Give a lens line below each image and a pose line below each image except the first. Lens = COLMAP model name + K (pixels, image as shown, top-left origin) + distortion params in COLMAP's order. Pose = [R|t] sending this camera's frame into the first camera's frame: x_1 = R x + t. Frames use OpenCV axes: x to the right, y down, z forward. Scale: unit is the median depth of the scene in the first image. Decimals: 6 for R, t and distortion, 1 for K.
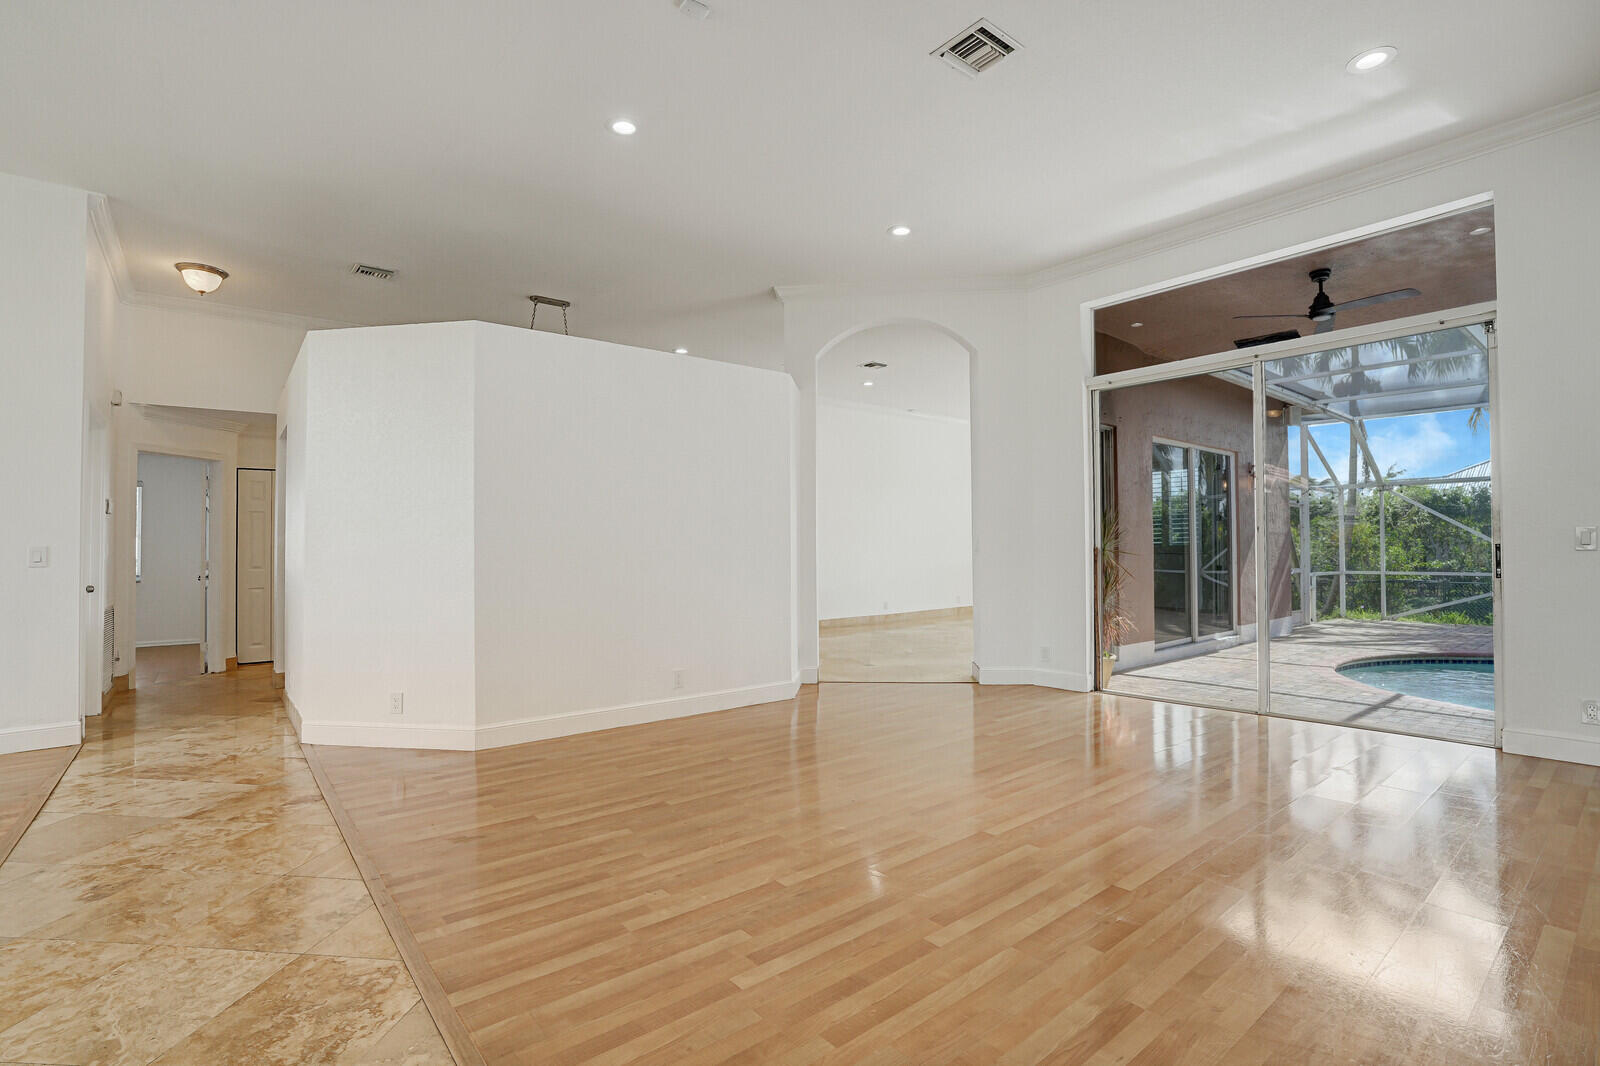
lens RADIAL K [[752.8, 0, 799.2], [0, 752.8, 526.5], [0, 0, 1]] dist [-0.071628, 0.029346]
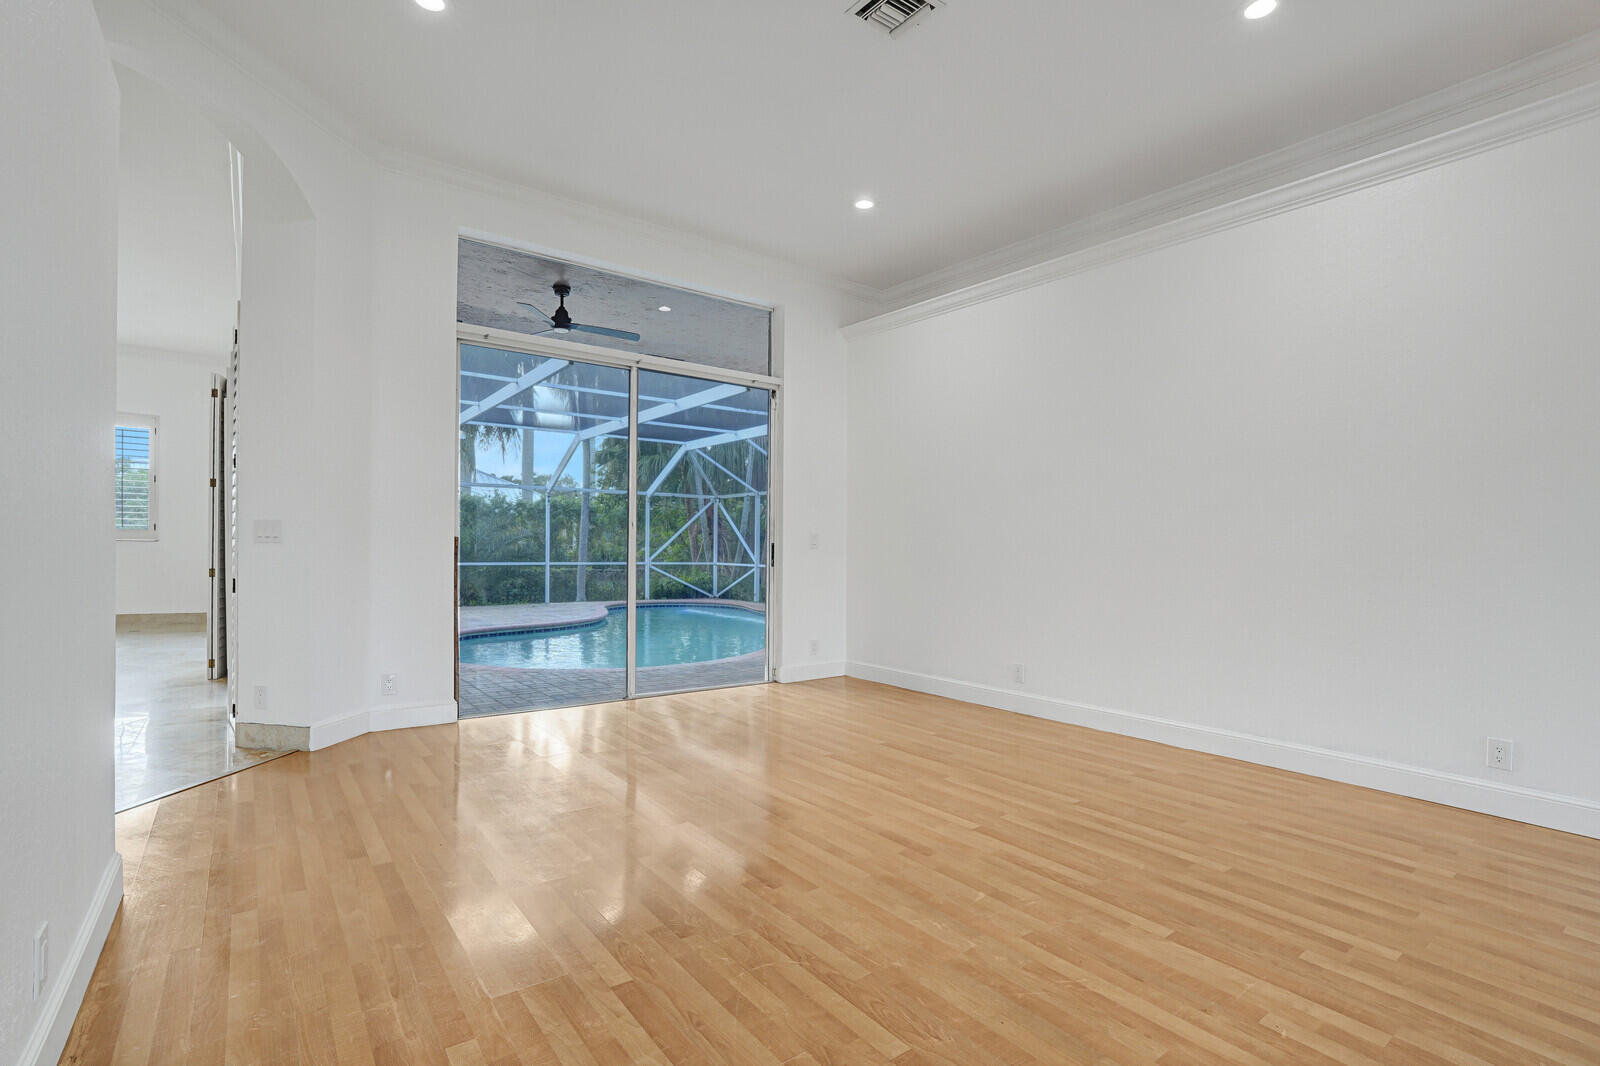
lens RADIAL K [[752.5, 0, 794.5], [0, 752.5, 537.2], [0, 0, 1]] dist [-0.067450, 0.025039]
pose [[0.036280, 0.013259, 0.999254, -0.957494], [-0.043450, 0.998987, -0.011678, 0.051402], [-0.998397, -0.042994, 0.036820, 1.522781]]
